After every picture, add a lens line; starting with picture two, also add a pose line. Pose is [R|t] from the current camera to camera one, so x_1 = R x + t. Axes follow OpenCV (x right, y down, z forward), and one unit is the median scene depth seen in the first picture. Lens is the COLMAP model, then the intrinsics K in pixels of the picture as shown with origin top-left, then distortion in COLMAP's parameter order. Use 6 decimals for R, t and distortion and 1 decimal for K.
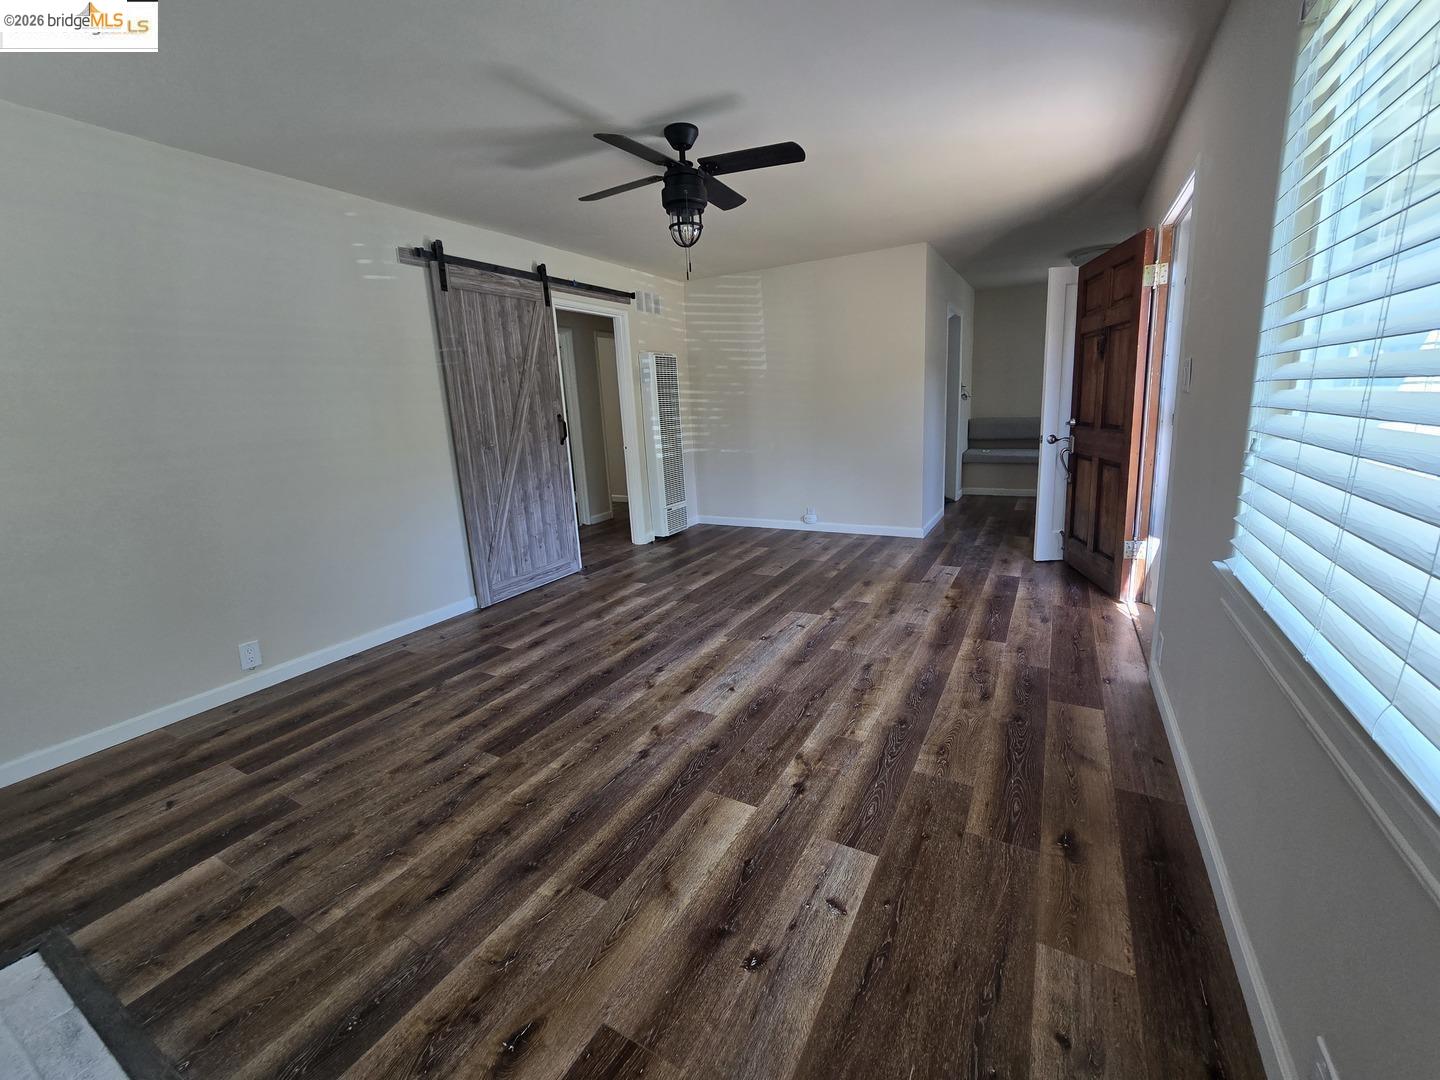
lens RADIAL K [[587.2, 0, 729.5], [0, 587.2, 525.8], [0, 0, 1]] dist [-0.006335, 0.000119]
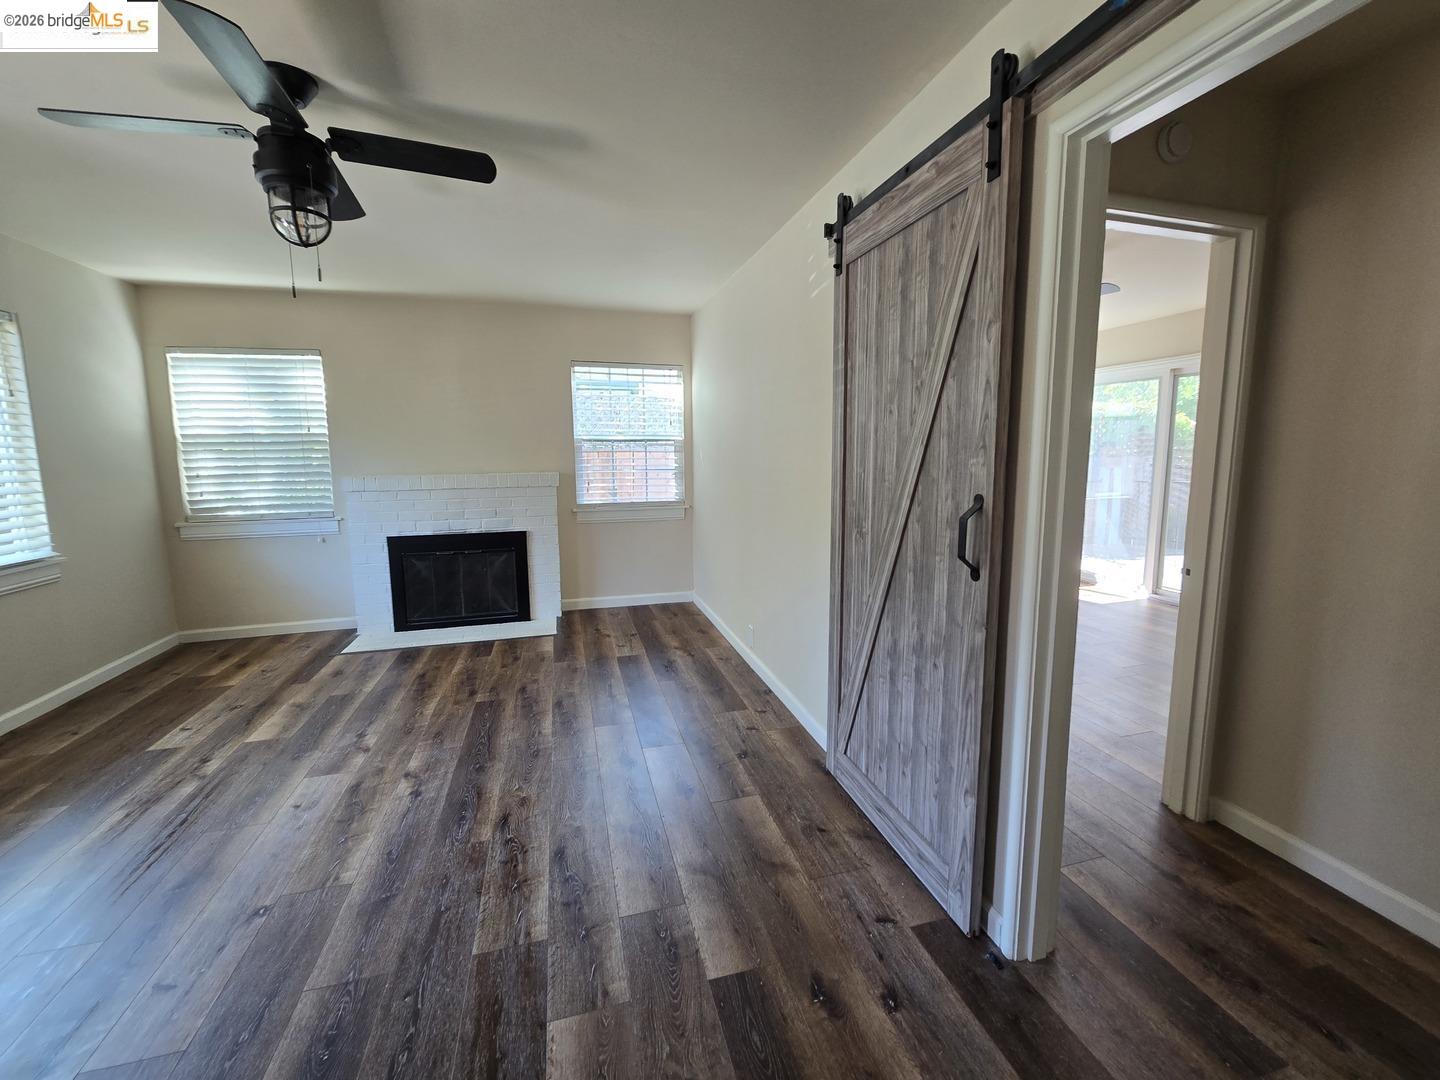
lens RADIAL K [[595.0, 0, 731.1], [0, 595.0, 522.4], [0, 0, 1]] dist [-0.004219, -0.000551]
pose [[-0.706304, 0.140042, -0.693919, 0.090012], [-0.109038, 0.947018, 0.302105, -0.404912], [0.699461, 0.289041, -0.653613, 1.731424]]
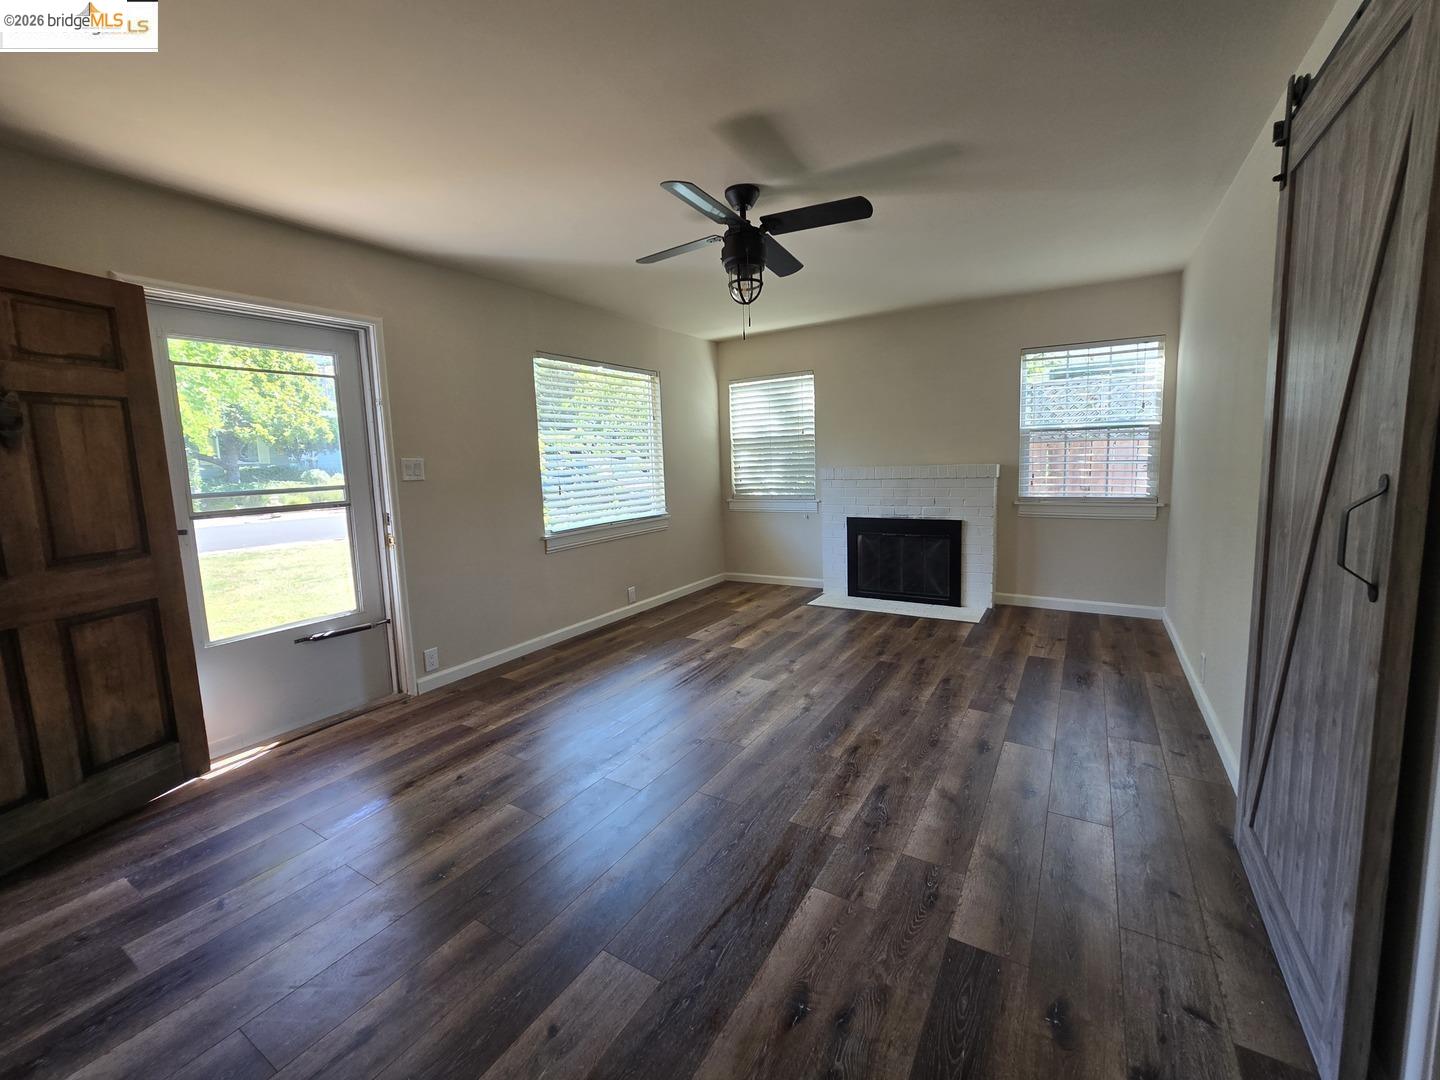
lens RADIAL K [[591.4, 0, 726.2], [0, 591.4, 522.5], [0, 0, 1]] dist [-0.002635, 0.000411]
pose [[-0.995749, 0.075471, 0.052800, -0.057698], [0.088342, 0.944781, 0.315570, -0.414167], [-0.026068, 0.318893, -0.947432, 1.894357]]
